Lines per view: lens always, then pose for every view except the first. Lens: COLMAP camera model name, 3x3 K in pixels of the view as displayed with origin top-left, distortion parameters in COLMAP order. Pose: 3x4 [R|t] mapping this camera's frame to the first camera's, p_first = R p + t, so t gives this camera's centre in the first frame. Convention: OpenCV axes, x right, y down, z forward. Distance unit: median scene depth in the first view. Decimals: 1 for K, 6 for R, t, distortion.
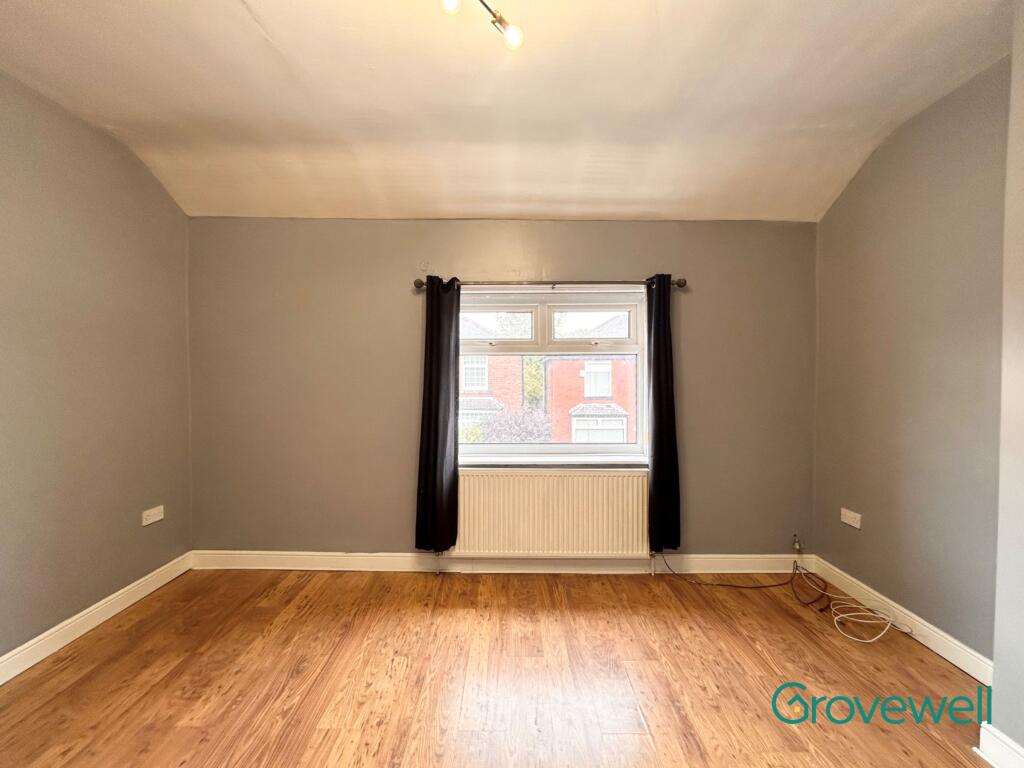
lens RADIAL K [[429.2, 0, 512.0], [0, 429.2, 384.0], [0, 0, 1]] dist [-0.000596, 0.000010]
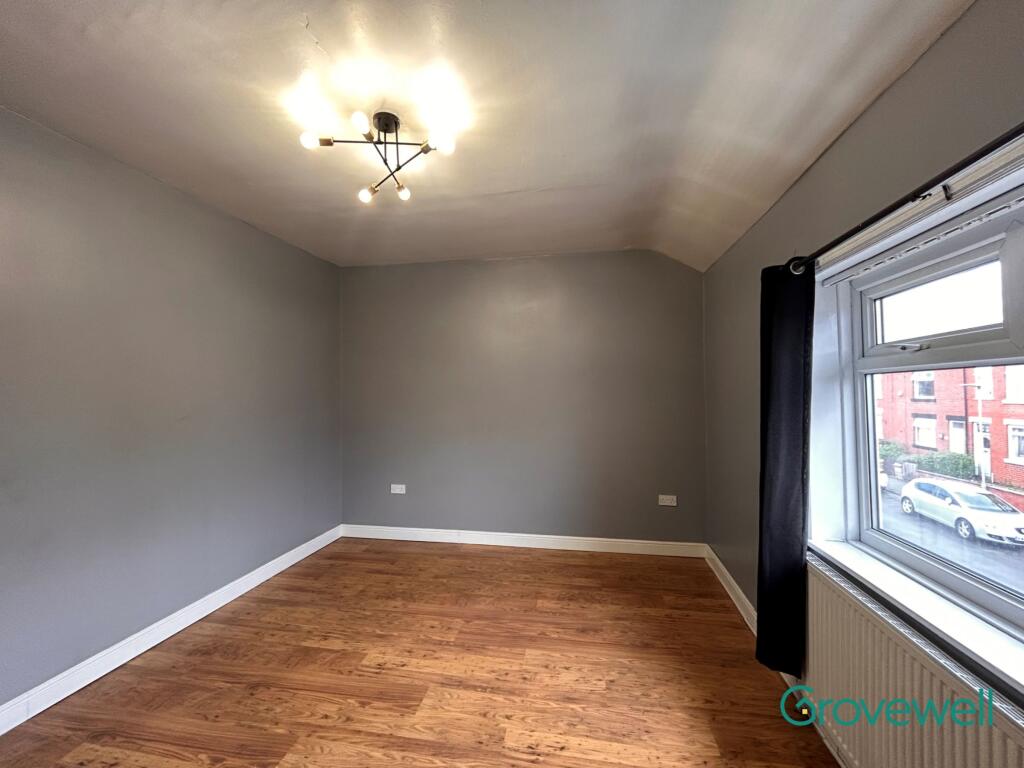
lens RADIAL K [[417.0, 0, 512.0], [0, 417.0, 384.0], [0, 0, 1]] dist [-0.001491, 0.000553]
pose [[-0.174788, -0.018015, -0.984441, 0.662814], [-0.020439, 0.999684, -0.014665, -0.046516], [0.984394, 0.017558, -0.175101, 0.826757]]
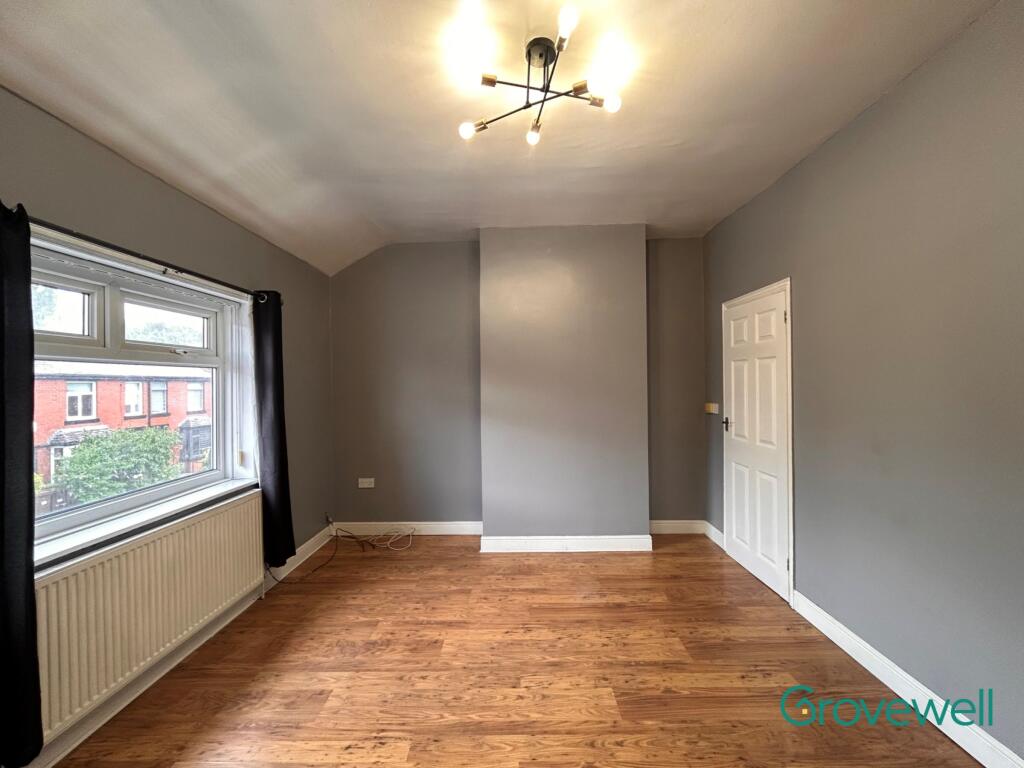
lens RADIAL K [[417.0, 0, 512.0], [0, 417.0, 384.0], [0, 0, 1]] dist [-0.001491, 0.000553]
pose [[0.018510, -0.000847, 0.999828, -0.731421], [0.037336, 0.999303, 0.000155, -0.017174], [-0.999131, 0.037327, 0.018529, 0.497853]]
